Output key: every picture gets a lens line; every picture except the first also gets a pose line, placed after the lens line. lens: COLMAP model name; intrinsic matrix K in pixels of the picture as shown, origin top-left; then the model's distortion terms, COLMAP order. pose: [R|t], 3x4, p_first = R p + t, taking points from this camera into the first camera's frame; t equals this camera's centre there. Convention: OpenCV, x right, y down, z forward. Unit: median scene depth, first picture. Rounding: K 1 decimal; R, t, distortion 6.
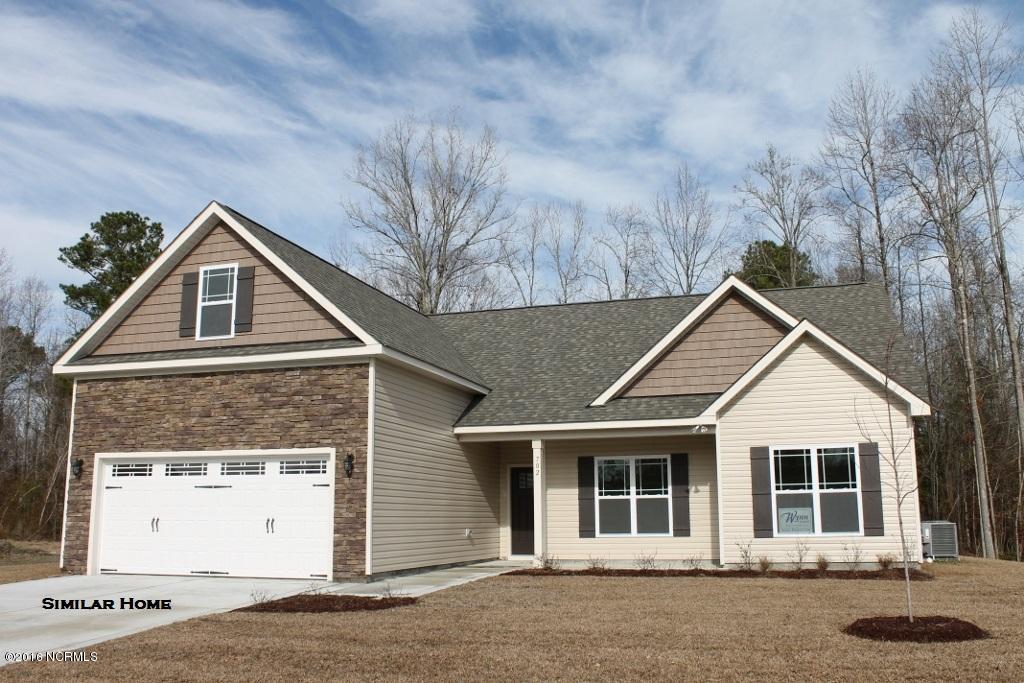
lens RADIAL K [[928.3, 0, 512.0], [0, 928.3, 341.5], [0, 0, 1]] dist [-0.166423, 0.189136]
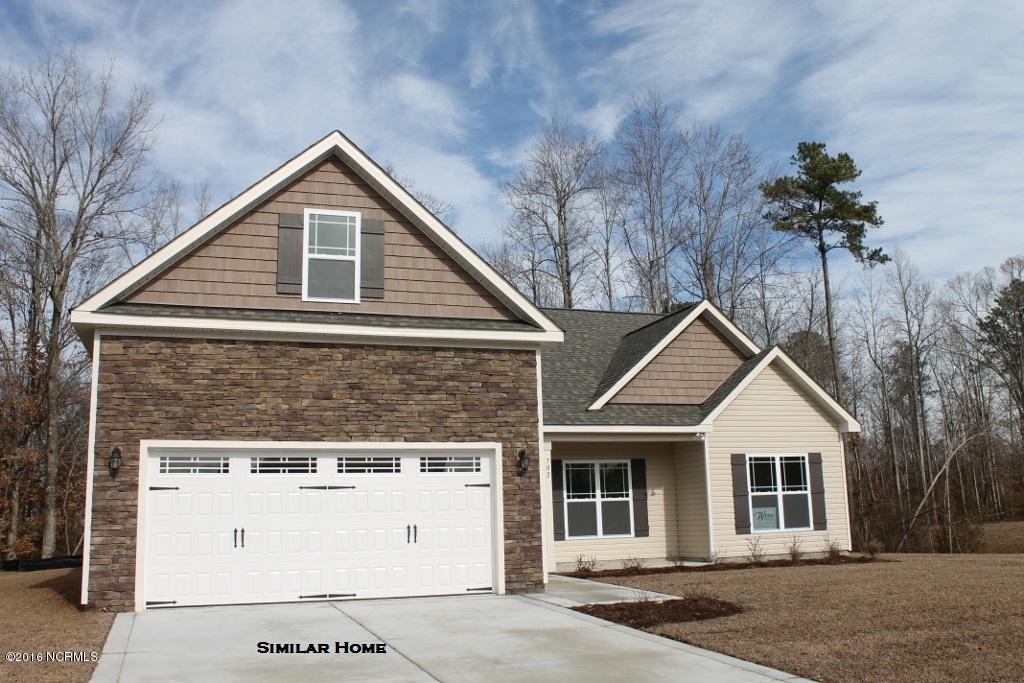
lens RADIAL K [[928.3, 0, 512.0], [0, 928.3, 341.5], [0, 0, 1]] dist [-0.166423, 0.189136]
pose [[0.809674, 0.096271, 0.578930, -0.648787], [-0.088330, 0.995207, -0.041959, 0.050569], [-0.580195, -0.017164, 0.814297, 0.249226]]
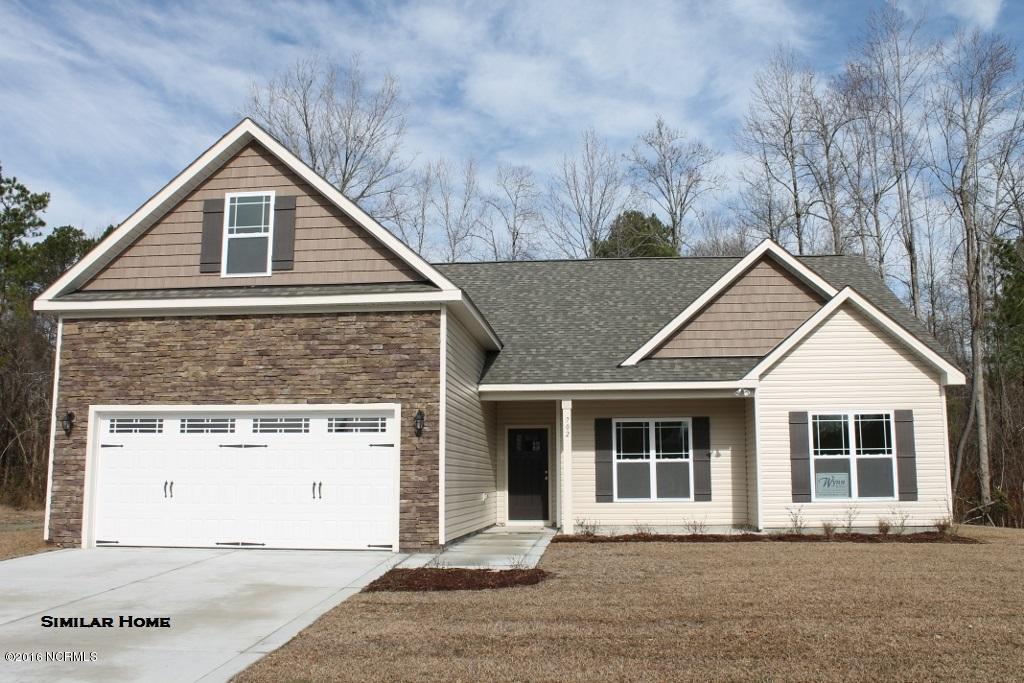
lens RADIAL K [[928.3, 0, 512.0], [0, 928.3, 341.5], [0, 0, 1]] dist [-0.166423, 0.189136]
pose [[0.979355, 0.033978, 0.199273, -0.244907], [-0.041531, 0.998564, 0.033844, 0.018595], [-0.197837, -0.041421, 0.979359, 0.092357]]
